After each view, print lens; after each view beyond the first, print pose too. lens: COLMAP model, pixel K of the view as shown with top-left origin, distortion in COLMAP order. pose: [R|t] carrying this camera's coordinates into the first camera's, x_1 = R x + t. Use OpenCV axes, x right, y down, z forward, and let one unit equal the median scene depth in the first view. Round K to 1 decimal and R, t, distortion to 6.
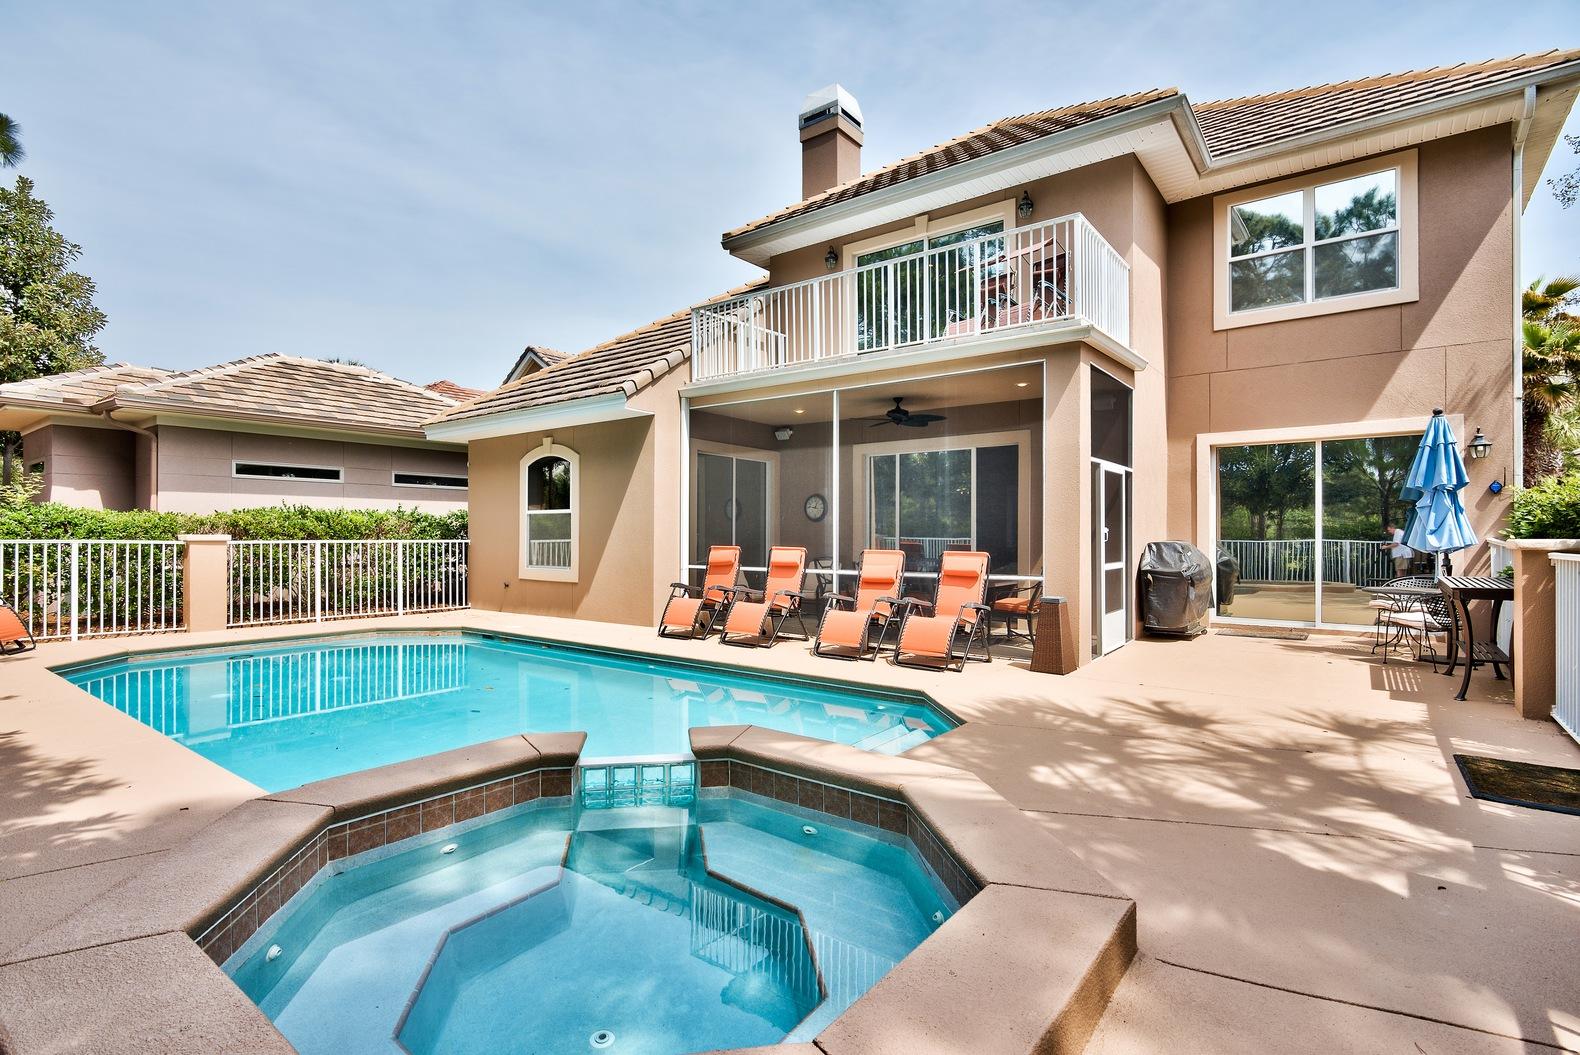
lens RADIAL K [[772.8, 0, 790.0], [0, 772.8, 527.5], [0, 0, 1]] dist [-0.005132, 0.000136]
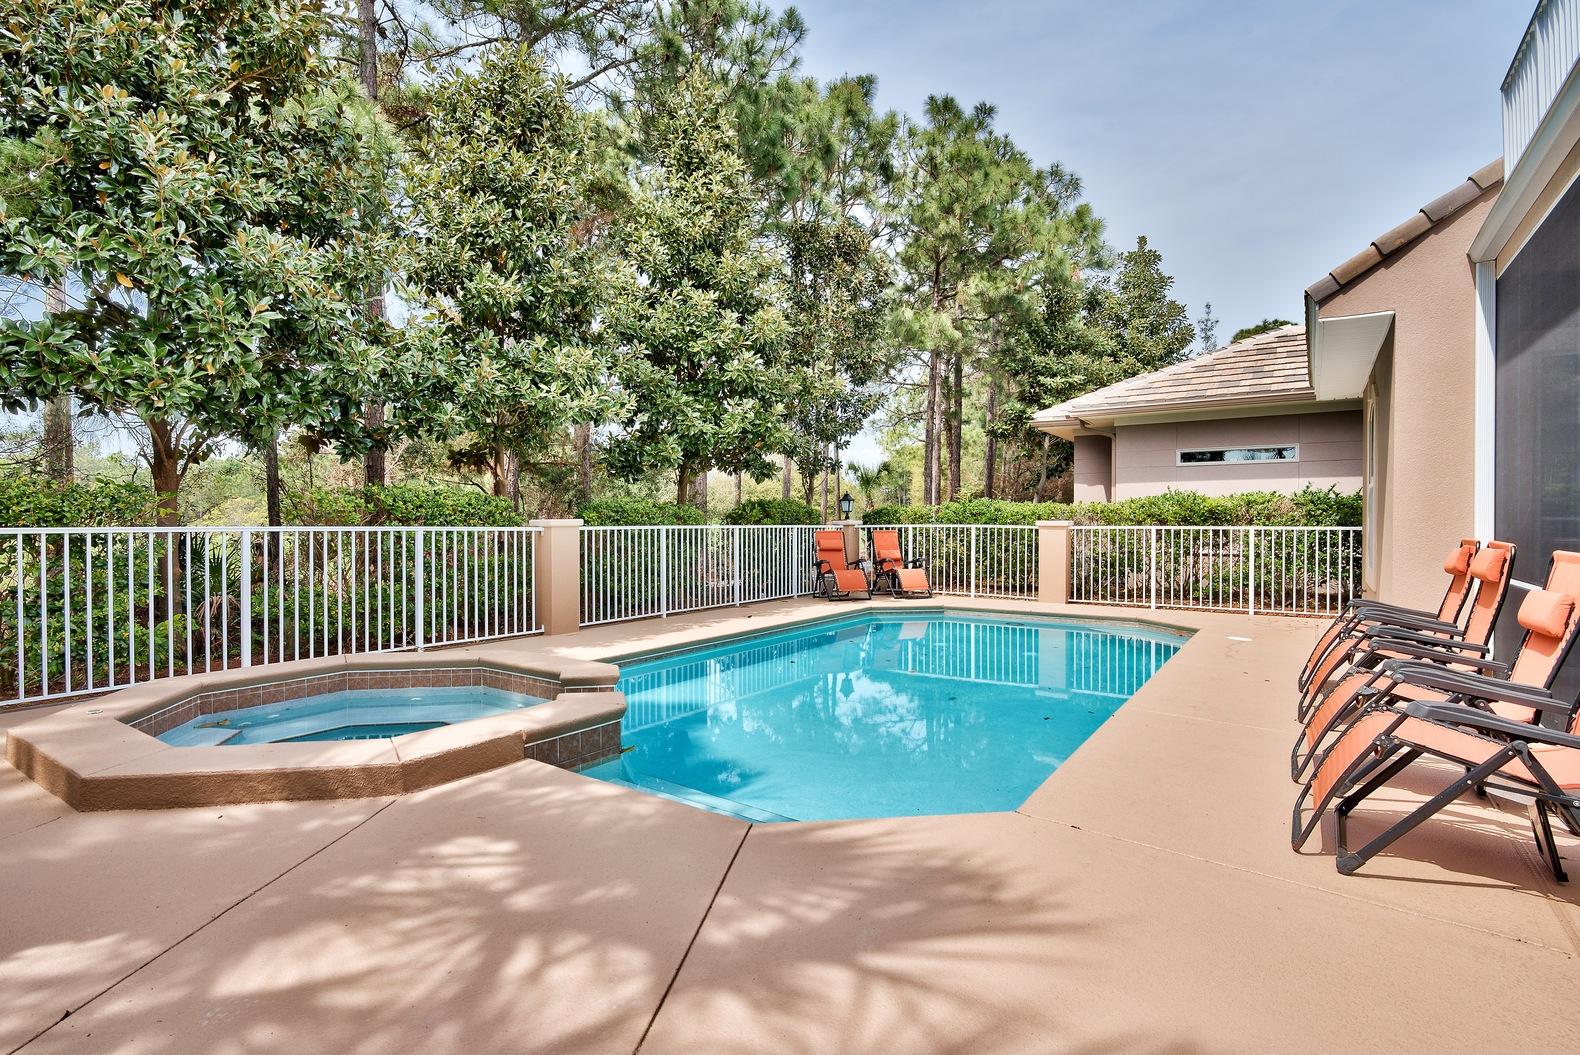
lens RADIAL K [[828.7, 0, 790.0], [0, 828.7, 527.5], [0, 0, 1]] dist [0.004541, 0.001126]
pose [[0.015176, 0.004735, -0.999874, 1.019987], [0.010838, 0.999929, 0.004900, 0.017973], [0.999826, -0.010911, 0.015124, 1.174877]]
